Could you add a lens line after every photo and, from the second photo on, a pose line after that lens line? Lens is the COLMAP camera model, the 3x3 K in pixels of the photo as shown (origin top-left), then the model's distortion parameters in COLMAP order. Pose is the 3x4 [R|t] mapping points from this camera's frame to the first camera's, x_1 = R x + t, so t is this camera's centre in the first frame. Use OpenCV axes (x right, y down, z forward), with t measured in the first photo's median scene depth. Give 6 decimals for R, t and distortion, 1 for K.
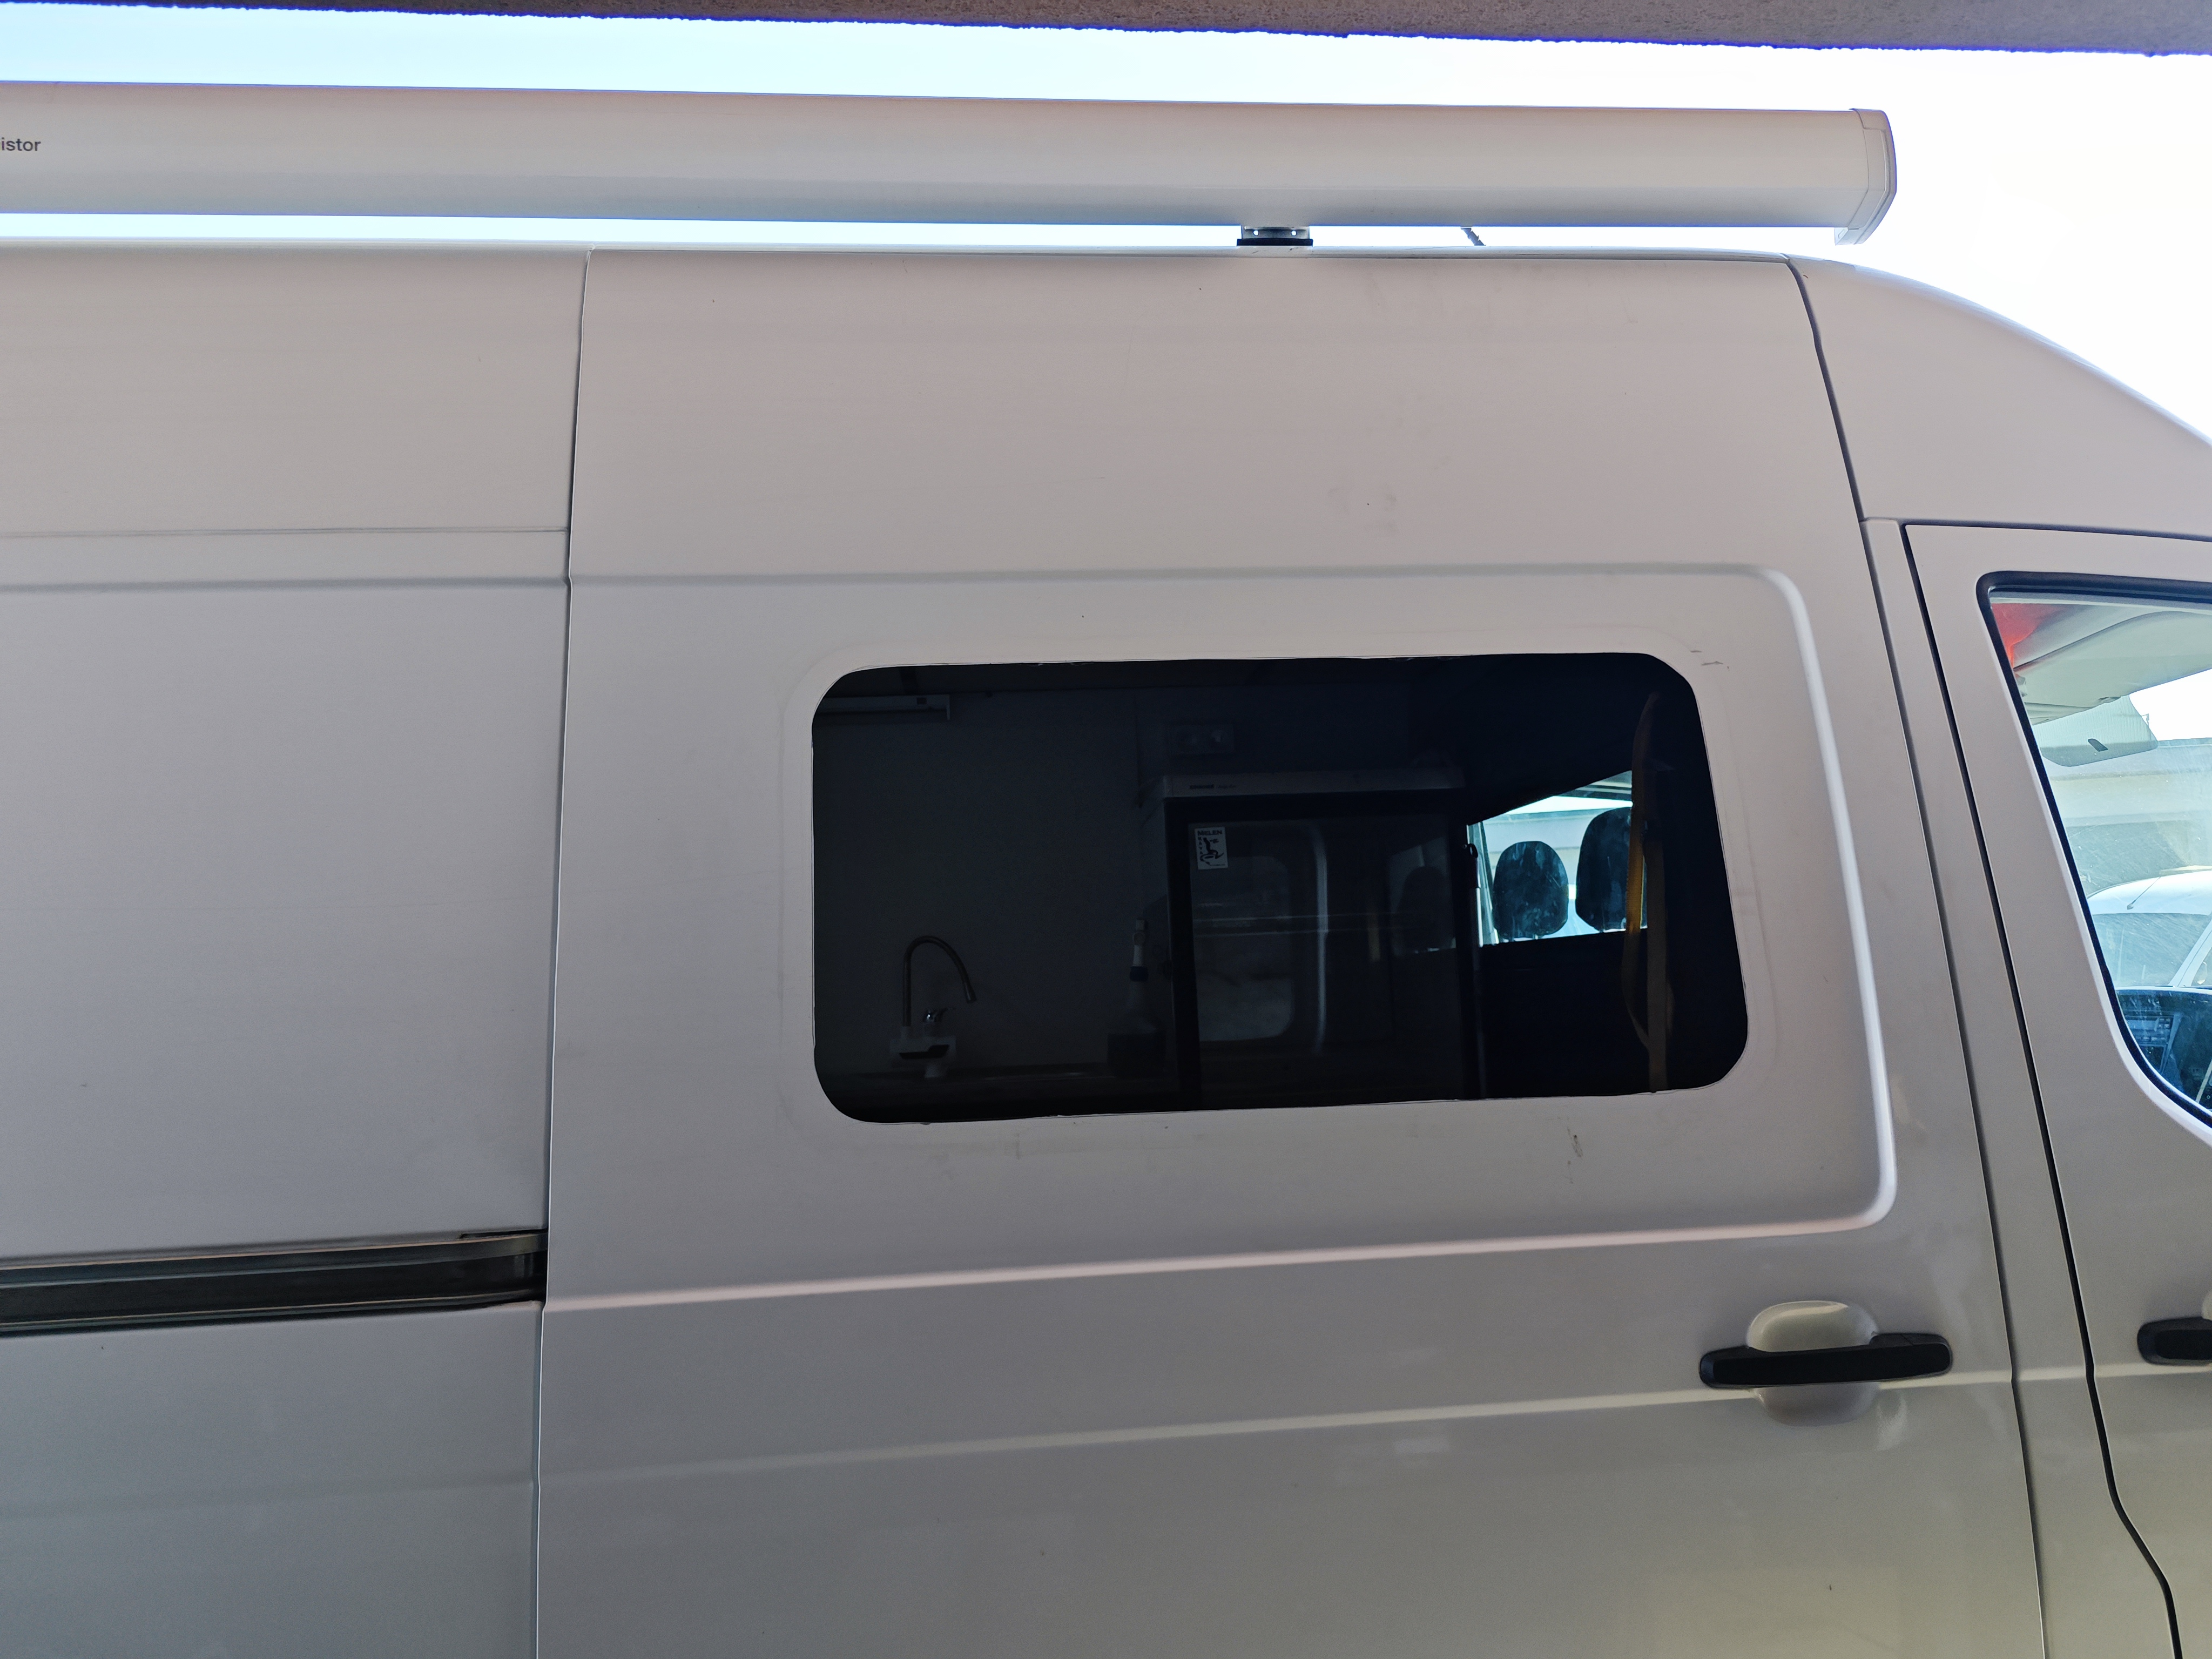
lens RADIAL K [[1483.7, 0, 1118.2], [0, 1483.7, 870.5], [0, 0, 1]] dist [0.030373, -0.024161]
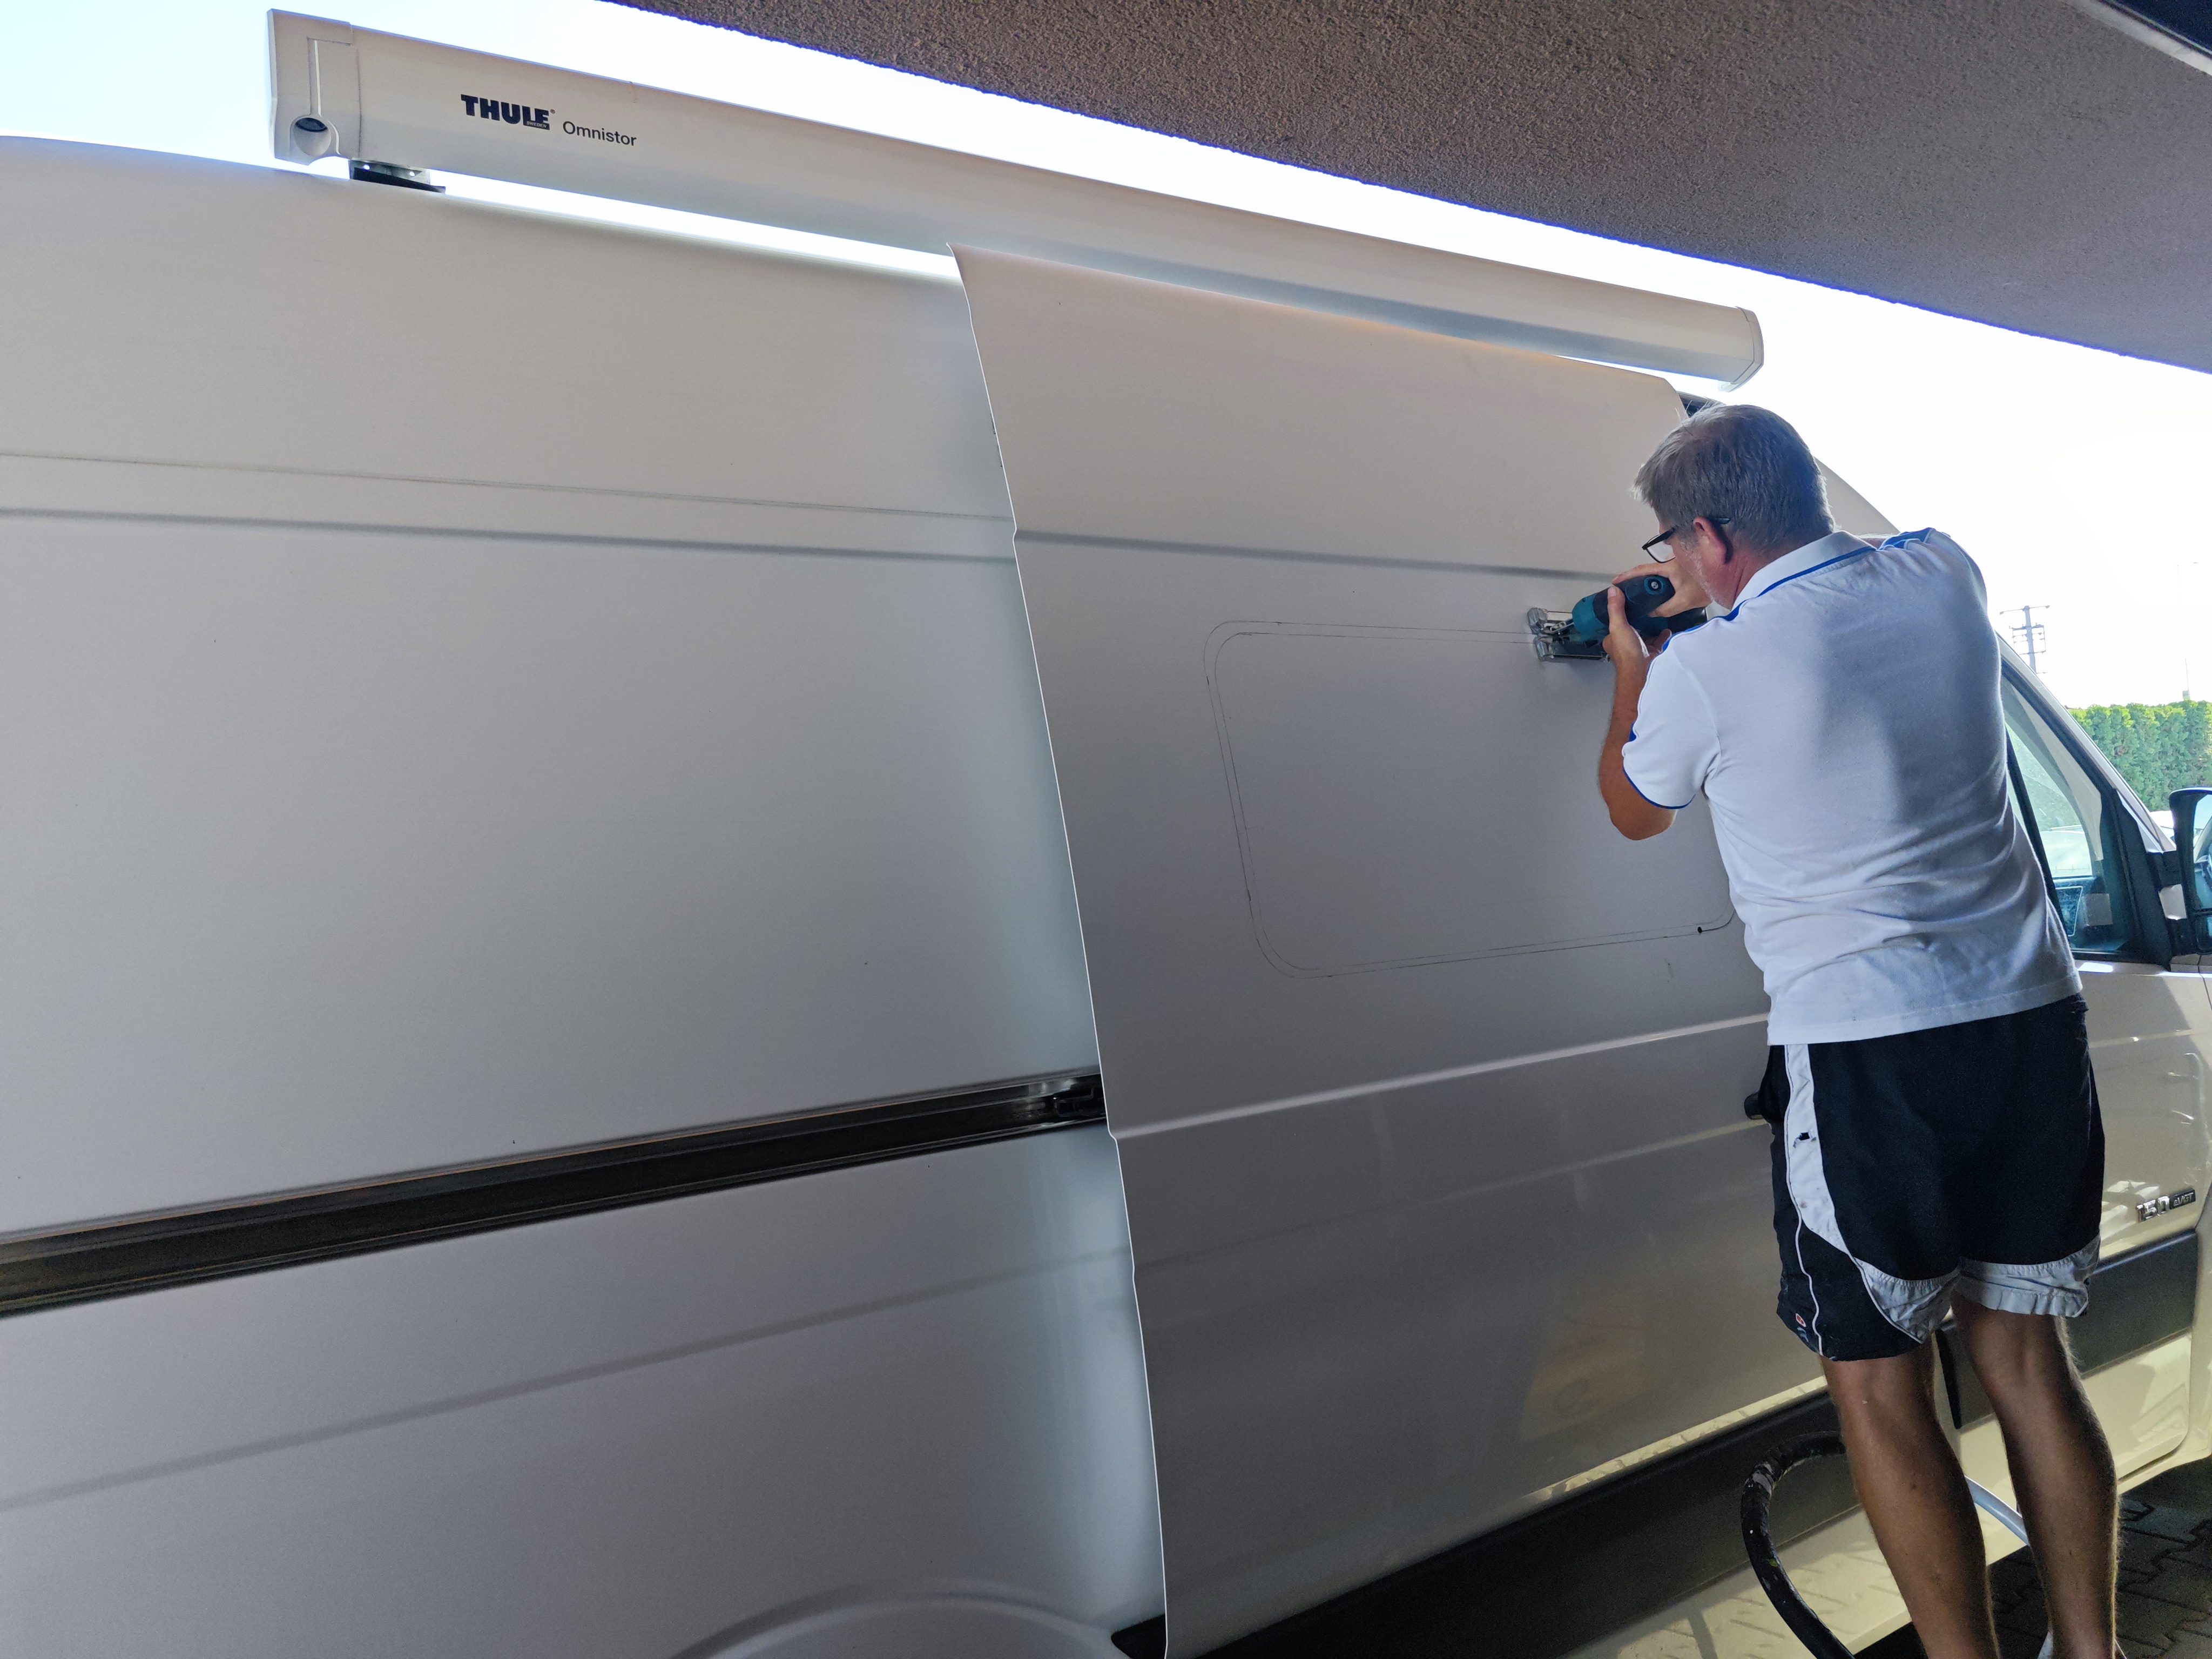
lens RADIAL K [[1483.7, 0, 1118.2], [0, 1483.7, 870.5], [0, 0, 1]] dist [0.030373, -0.024161]
pose [[0.903869, -0.026708, 0.426975, -0.792594], [0.022741, 0.999638, 0.014388, 0.045120], [-0.427205, -0.003295, 0.904149, -0.145311]]
